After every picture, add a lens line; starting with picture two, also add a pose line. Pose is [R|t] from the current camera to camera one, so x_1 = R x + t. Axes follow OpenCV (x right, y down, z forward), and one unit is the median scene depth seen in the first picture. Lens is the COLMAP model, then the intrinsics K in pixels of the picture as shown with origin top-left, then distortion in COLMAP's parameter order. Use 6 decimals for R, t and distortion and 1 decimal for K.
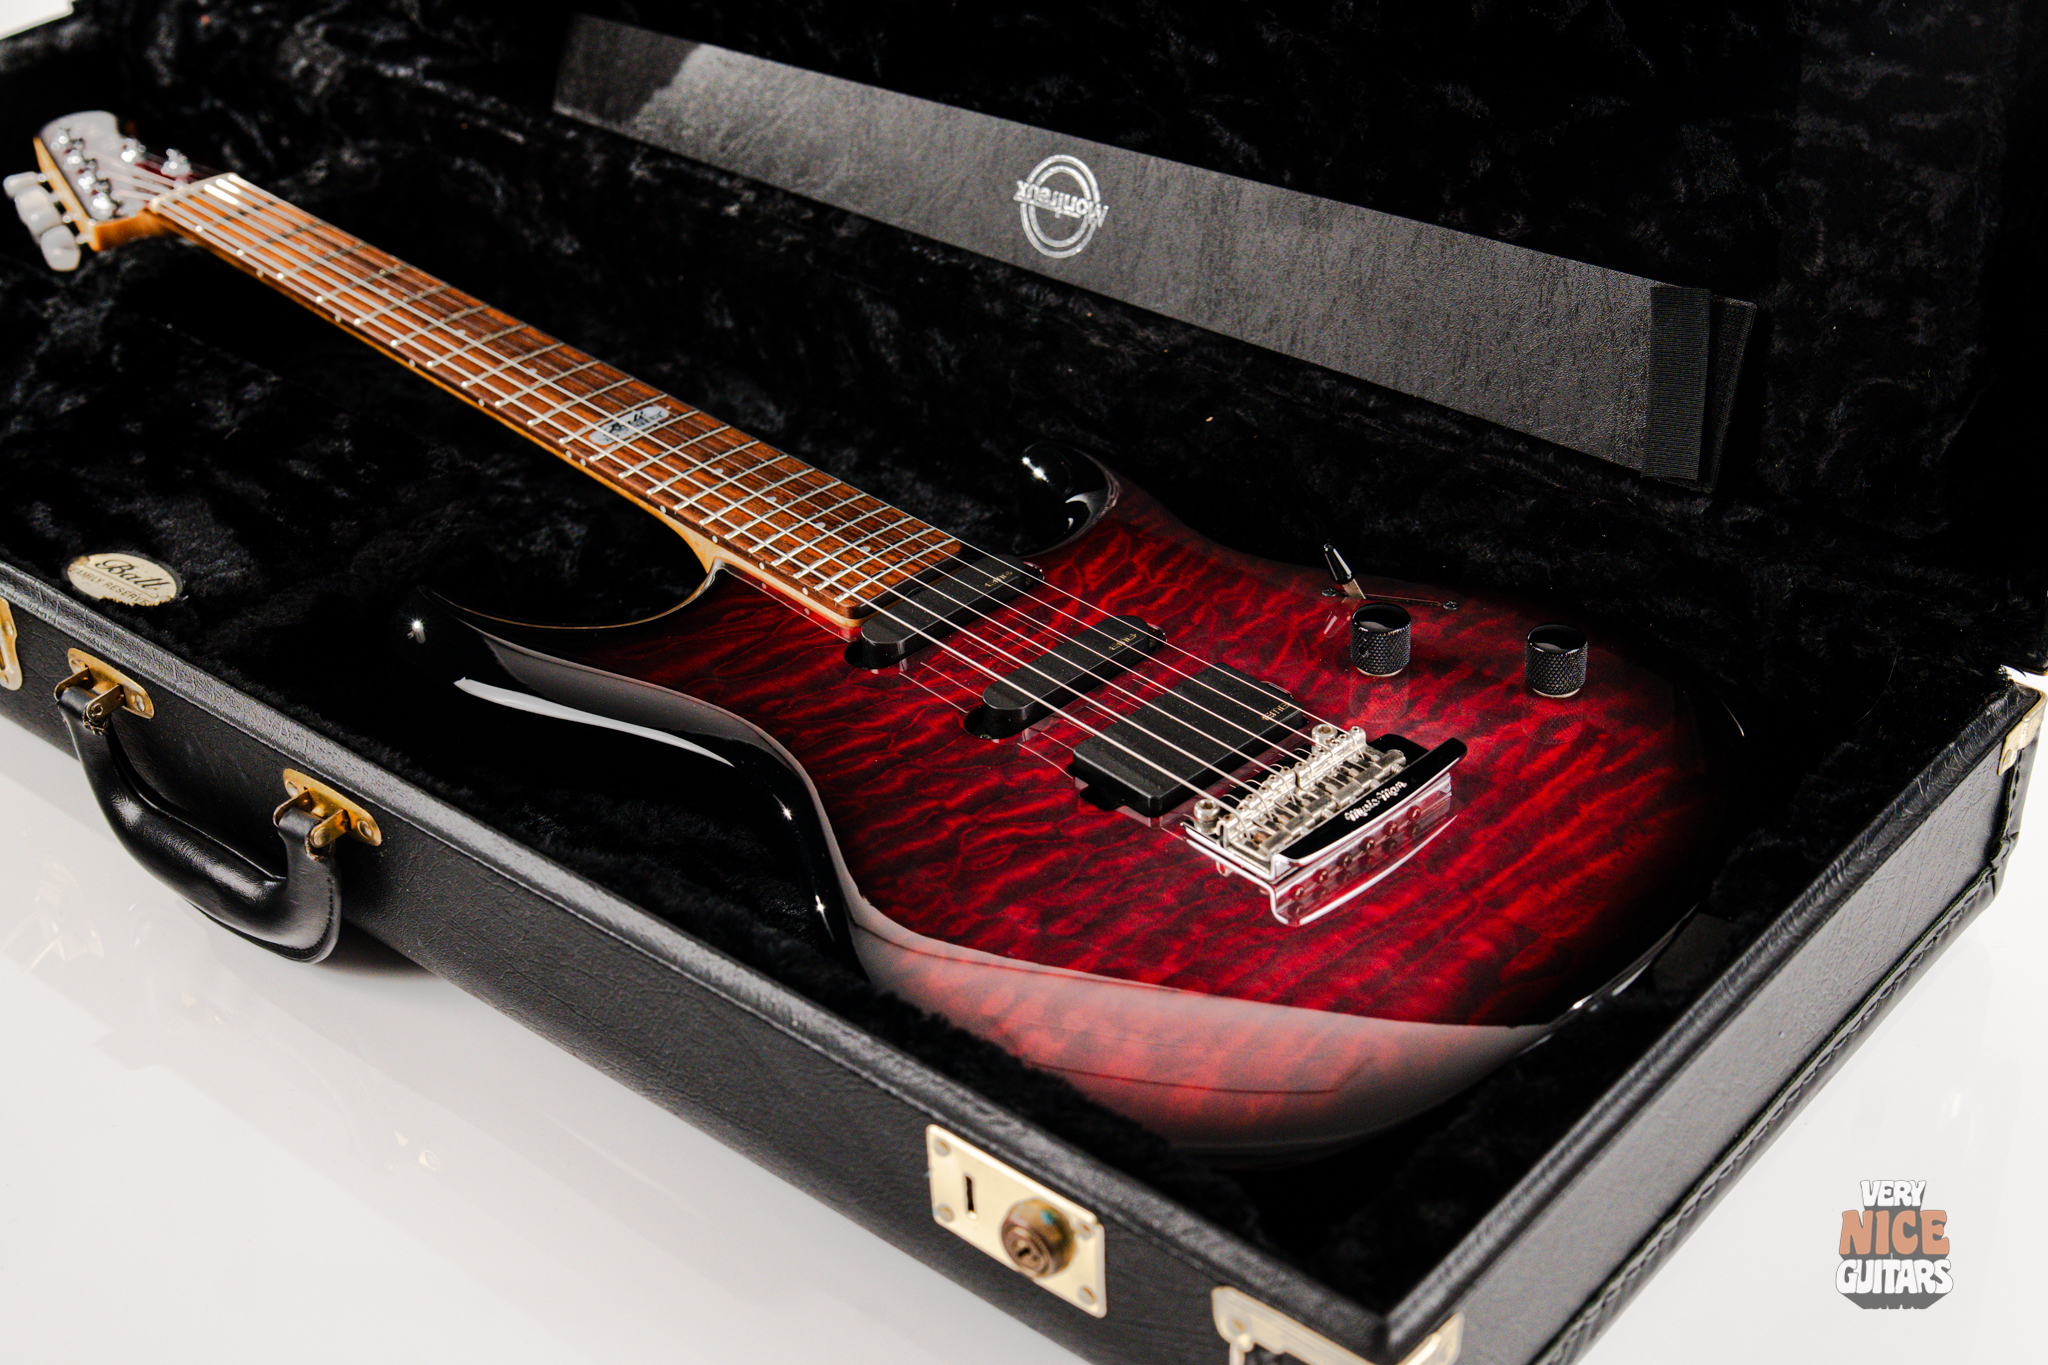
lens RADIAL K [[2934.7, 0, 1024.0], [0, 2934.7, 682.5], [0, 0, 1]] dist [0.099641, 0.036752]
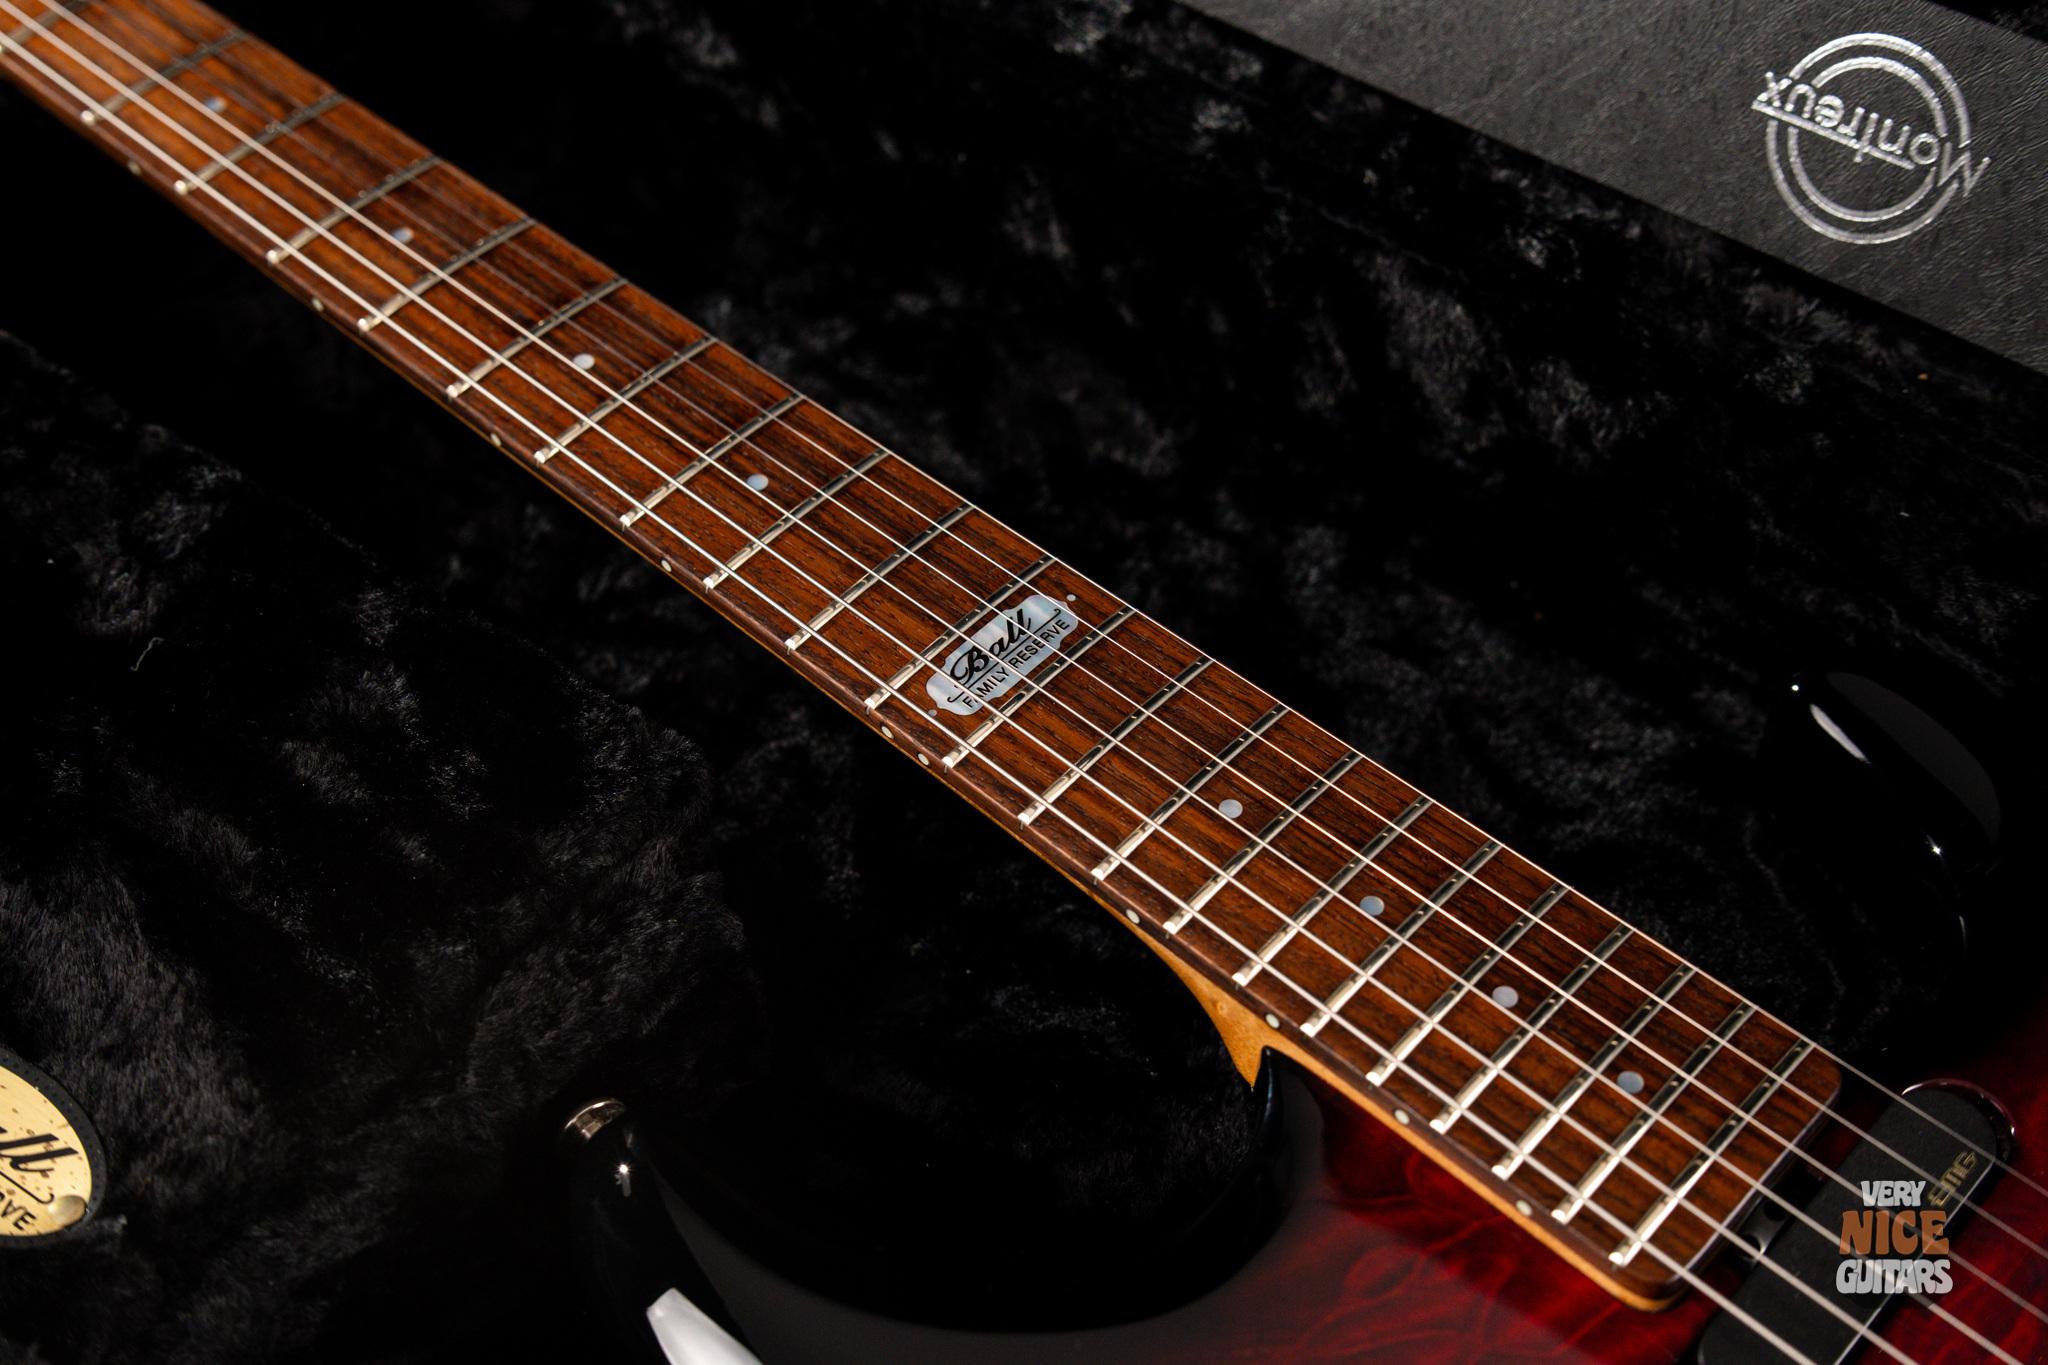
lens RADIAL K [[2933.3, 0, 1024.0], [0, 2933.3, 682.5], [0, 0, 1]] dist [0.115145, -0.454004]
pose [[0.996030, -0.023774, 0.085784, -0.175771], [0.000227, 0.964350, 0.264630, -0.214179], [-0.089018, -0.263560, 0.960527, 0.555251]]
